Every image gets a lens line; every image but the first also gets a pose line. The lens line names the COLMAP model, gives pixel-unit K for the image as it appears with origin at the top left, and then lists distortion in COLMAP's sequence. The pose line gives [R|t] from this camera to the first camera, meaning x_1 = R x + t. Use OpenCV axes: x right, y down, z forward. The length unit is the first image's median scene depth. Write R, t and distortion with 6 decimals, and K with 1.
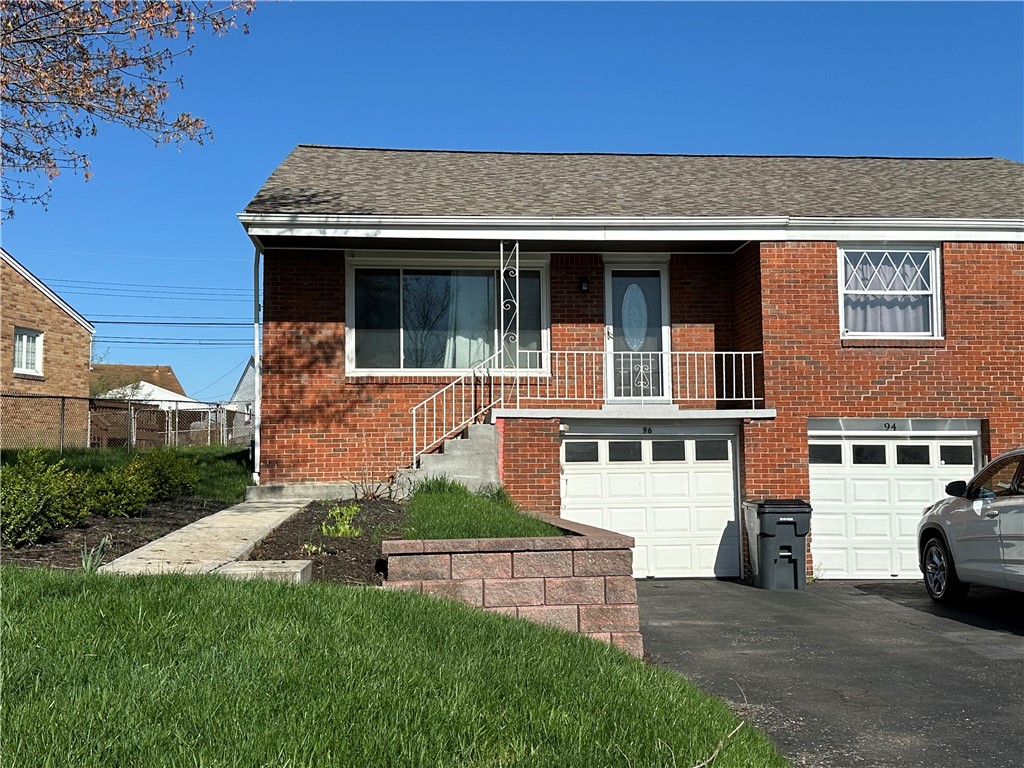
lens RADIAL K [[1125.4, 0, 512.3], [0, 1125.4, 375.1], [0, 0, 1]] dist [0.124022, 0.000000]
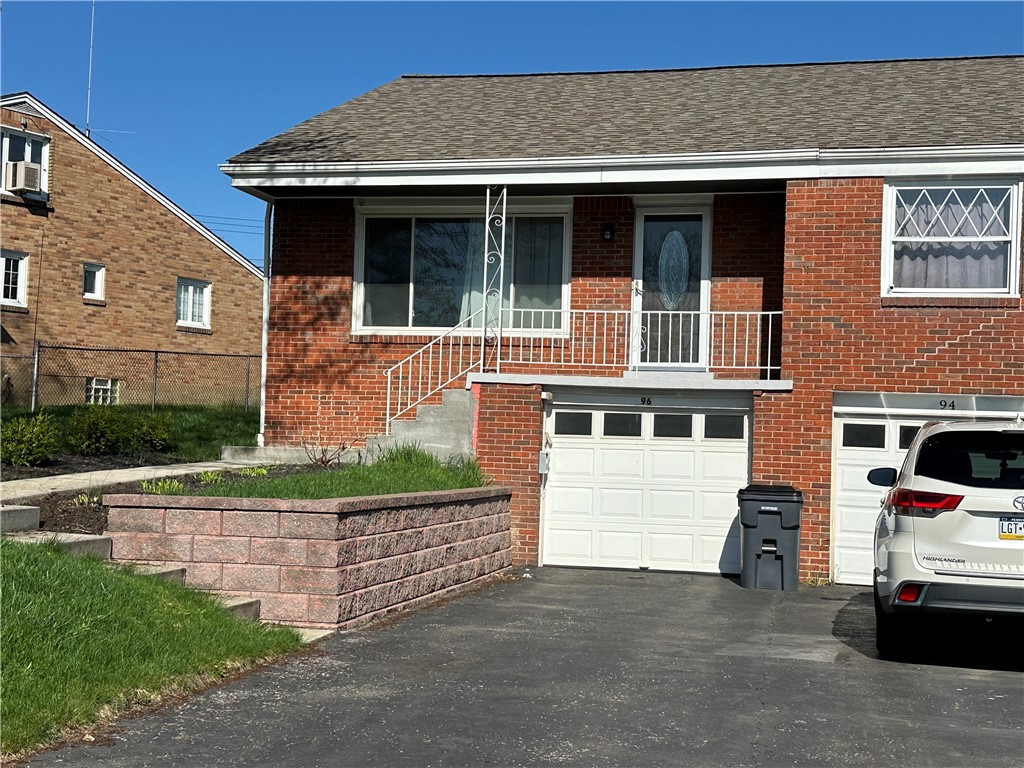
lens RADIAL K [[1433.9, 0, 511.9], [0, 1433.9, 388.2], [0, 0, 1]] dist [0.117504, 0.000000]
pose [[0.943628, 0.025598, -0.330017, 0.382245], [-0.012317, 0.999030, 0.042271, -0.006597], [0.330779, -0.035823, 0.943028, -0.077712]]
